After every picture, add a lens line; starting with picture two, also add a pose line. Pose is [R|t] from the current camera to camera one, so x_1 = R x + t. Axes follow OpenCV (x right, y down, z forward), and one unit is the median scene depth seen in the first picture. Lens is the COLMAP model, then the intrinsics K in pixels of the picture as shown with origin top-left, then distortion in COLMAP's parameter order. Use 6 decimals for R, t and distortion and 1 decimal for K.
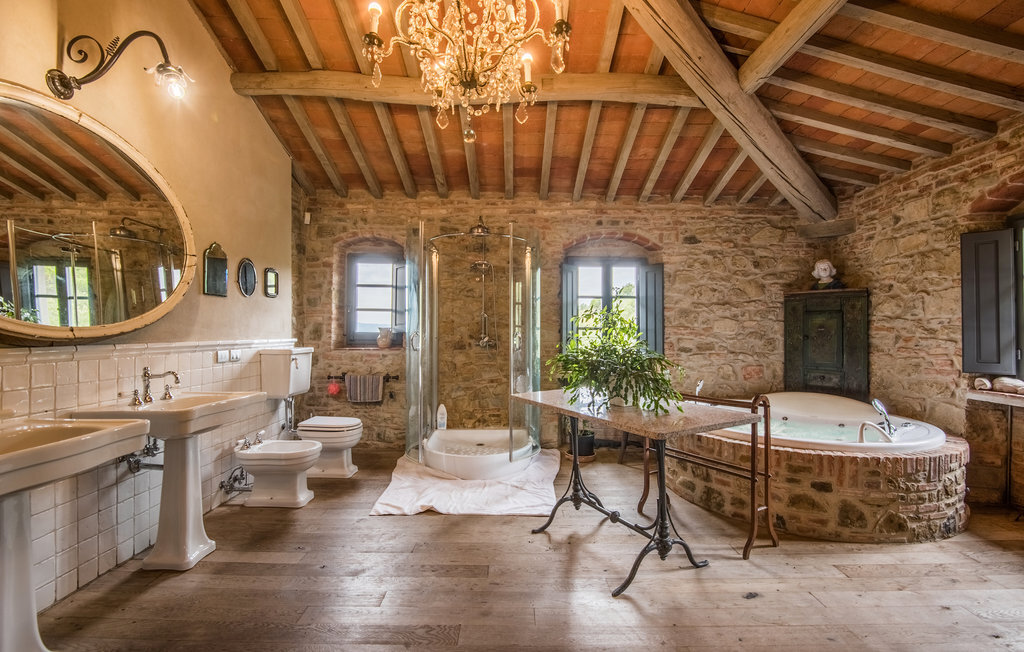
lens RADIAL K [[445.6, 0, 514.9], [0, 445.6, 328.5], [0, 0, 1]] dist [0.004357, -0.007314]
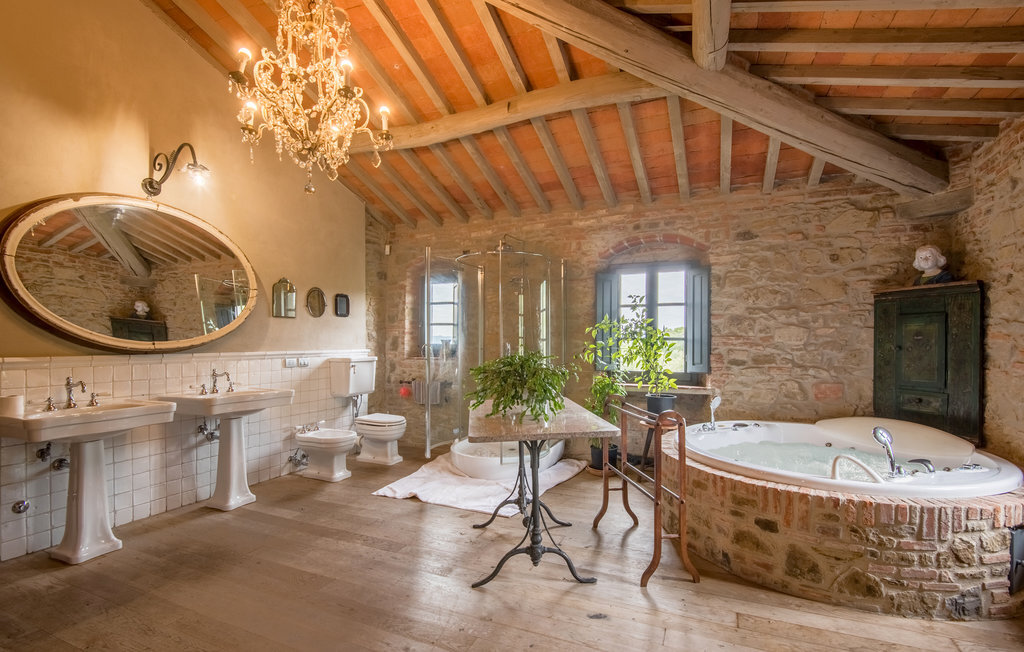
lens RADIAL K [[455.2, 0, 524.9], [0, 455.2, 342.0], [0, 0, 1]] dist [0.004082, -0.007769]
pose [[0.918394, -0.006371, -0.395616, 0.367457], [0.008811, 0.999952, 0.004349, 0.000513], [0.395569, -0.007479, 0.918406, 0.017769]]
